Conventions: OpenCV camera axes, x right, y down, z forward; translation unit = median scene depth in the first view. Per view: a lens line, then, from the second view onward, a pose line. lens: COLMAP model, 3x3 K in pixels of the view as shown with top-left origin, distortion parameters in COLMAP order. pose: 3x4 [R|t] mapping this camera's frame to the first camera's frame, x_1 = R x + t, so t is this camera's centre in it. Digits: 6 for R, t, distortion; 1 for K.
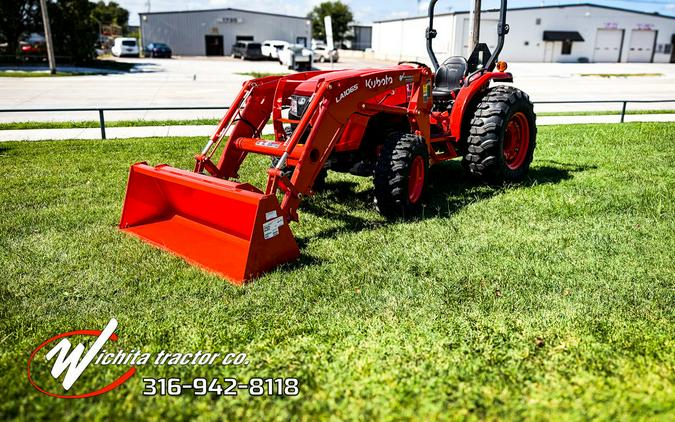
lens RADIAL K [[534.7, 0, 237.8], [0, 534.7, 210.1], [0, 0, 1]] dist [0.029360, -0.059884]
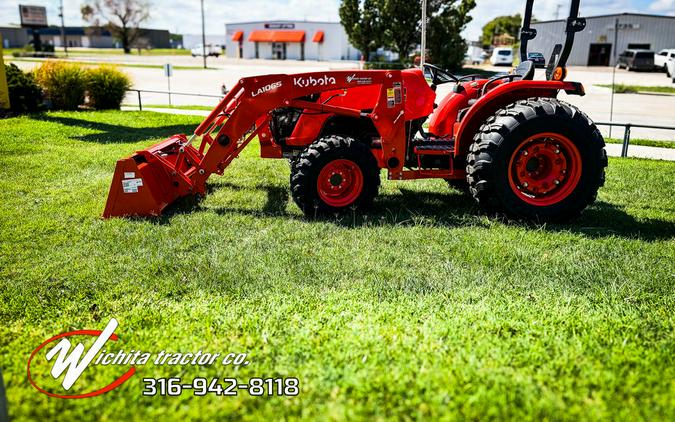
lens RADIAL K [[506.6, 0, 334.1], [0, 506.6, 207.6], [0, 0, 1]] dist [0.006459, -0.003373]
pose [[0.728954, 0.196626, -0.655716, 0.333625], [-0.203506, 0.976801, 0.066672, -0.025958], [0.653614, 0.084841, 0.752058, 0.107437]]
